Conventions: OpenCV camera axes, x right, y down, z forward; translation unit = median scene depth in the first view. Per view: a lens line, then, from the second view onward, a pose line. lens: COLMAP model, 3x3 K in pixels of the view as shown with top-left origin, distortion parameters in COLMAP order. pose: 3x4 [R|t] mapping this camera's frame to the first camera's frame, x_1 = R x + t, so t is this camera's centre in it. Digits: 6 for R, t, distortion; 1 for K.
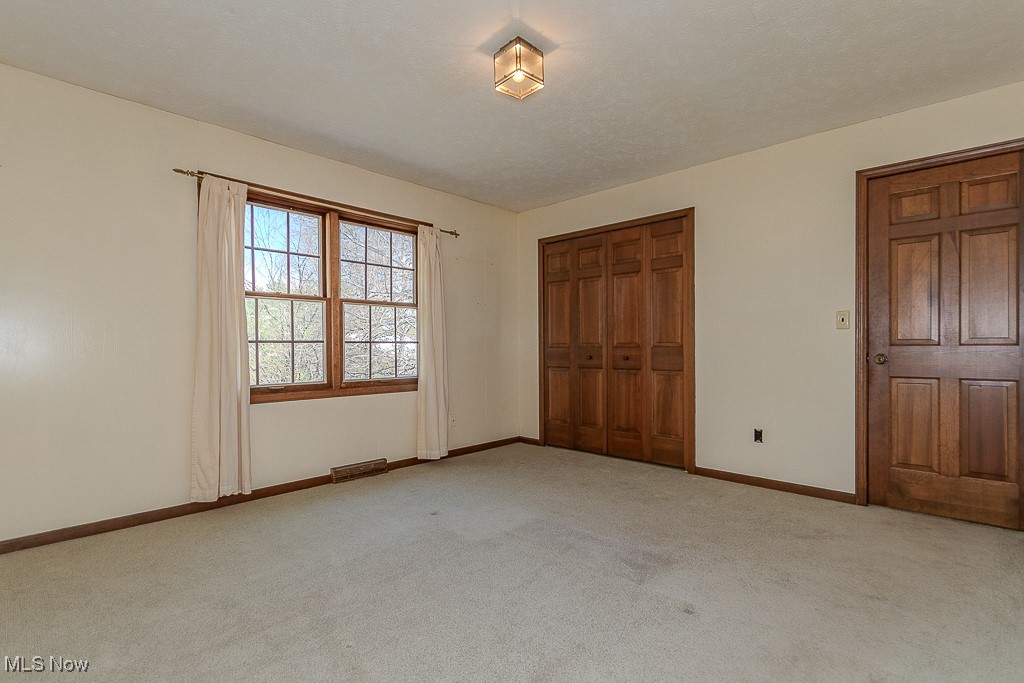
lens RADIAL K [[486.3, 0, 480.5], [0, 486.3, 339.0], [0, 0, 1]] dist [-0.005568, -0.000922]
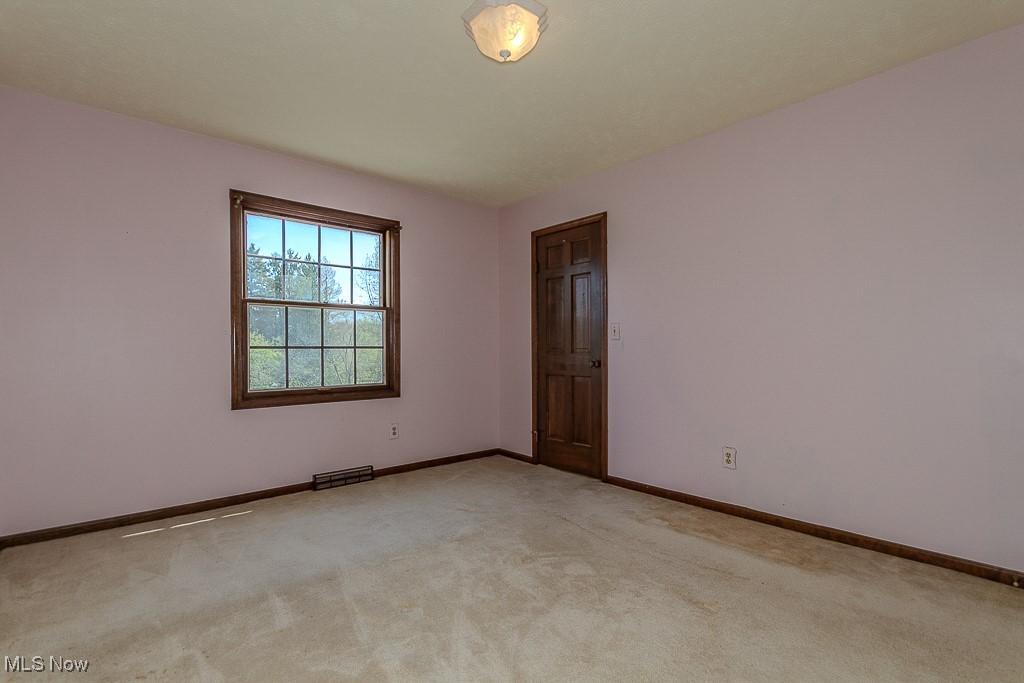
lens RADIAL K [[425.4, 0, 505.6], [0, 425.4, 347.2], [0, 0, 1]] dist [0.000124, -0.000066]
pose [[0.992109, -0.002961, -0.125340, 0.157849], [0.003720, 0.999976, 0.005823, 0.001785], [0.125319, -0.006244, 0.992097, 0.156604]]
